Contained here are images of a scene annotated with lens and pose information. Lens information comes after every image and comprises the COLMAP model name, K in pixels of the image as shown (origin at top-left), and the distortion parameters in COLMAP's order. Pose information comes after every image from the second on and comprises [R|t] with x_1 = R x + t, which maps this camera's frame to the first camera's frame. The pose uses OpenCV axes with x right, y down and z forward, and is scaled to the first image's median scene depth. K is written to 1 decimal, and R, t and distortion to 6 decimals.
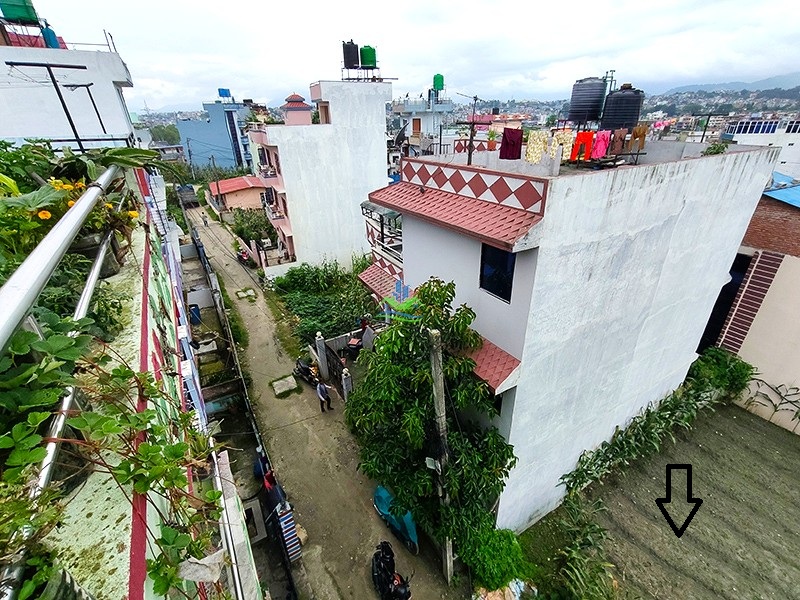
lens RADIAL K [[372.6, 0, 408.8], [0, 372.6, 309.6], [0, 0, 1]] dist [0.006117, -0.000308]
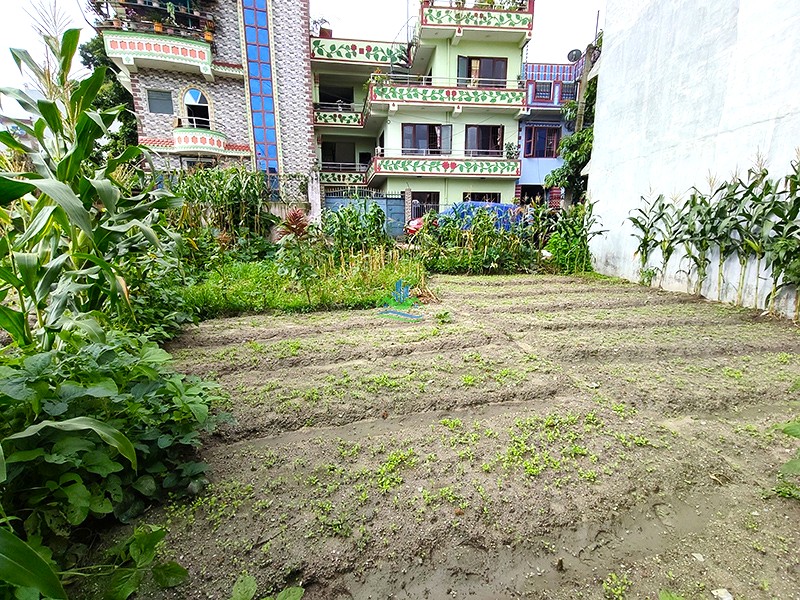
lens RADIAL K [[372.6, 0, 408.8], [0, 372.6, 309.6], [0, 0, 1]] dist [0.006117, -0.000308]
pose [[-0.451243, 0.191068, -0.871707, 1.726307], [-0.407709, 0.824768, 0.391832, 0.573131], [0.793822, 0.532214, -0.294270, 1.096446]]
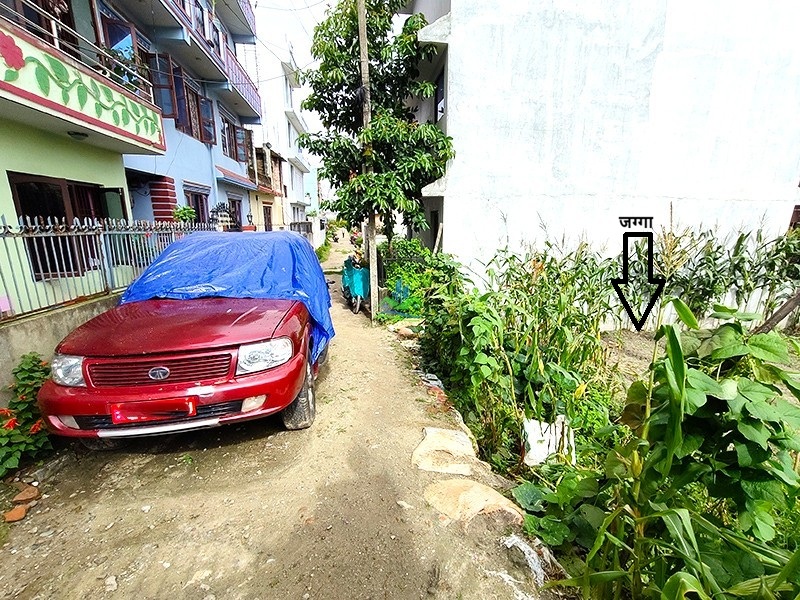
lens RADIAL K [[372.6, 0, 408.8], [0, 372.6, 309.6], [0, 0, 1]] dist [0.006117, -0.000308]
pose [[0.923486, 0.102933, -0.369566, 0.509909], [-0.190452, 0.959249, -0.208735, 0.880726], [0.333020, 0.263148, 0.905456, 0.229529]]
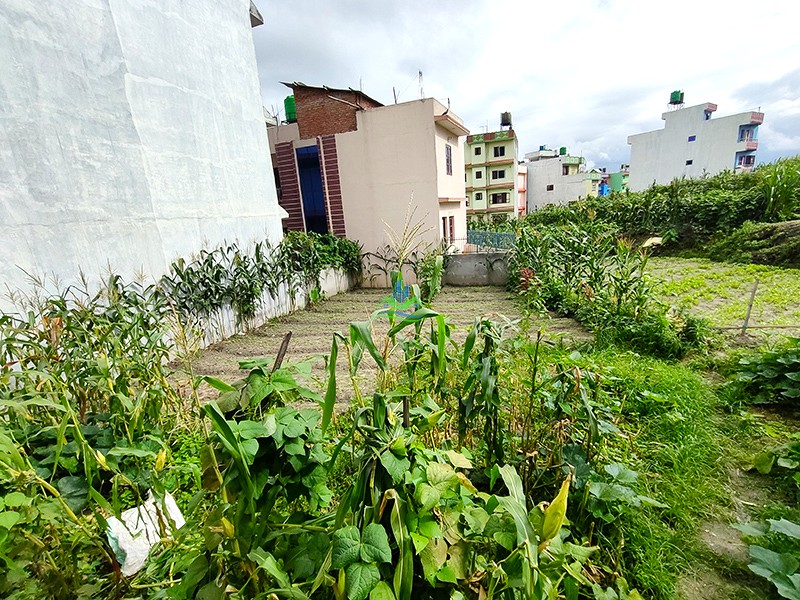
lens RADIAL K [[372.6, 0, 408.8], [0, 372.6, 309.6], [0, 0, 1]] dist [0.006117, -0.000308]
pose [[0.765246, -0.203123, 0.610852, 0.529882], [0.351078, 0.927060, -0.131543, 0.846810], [-0.539577, 0.315119, 0.780741, 0.214847]]
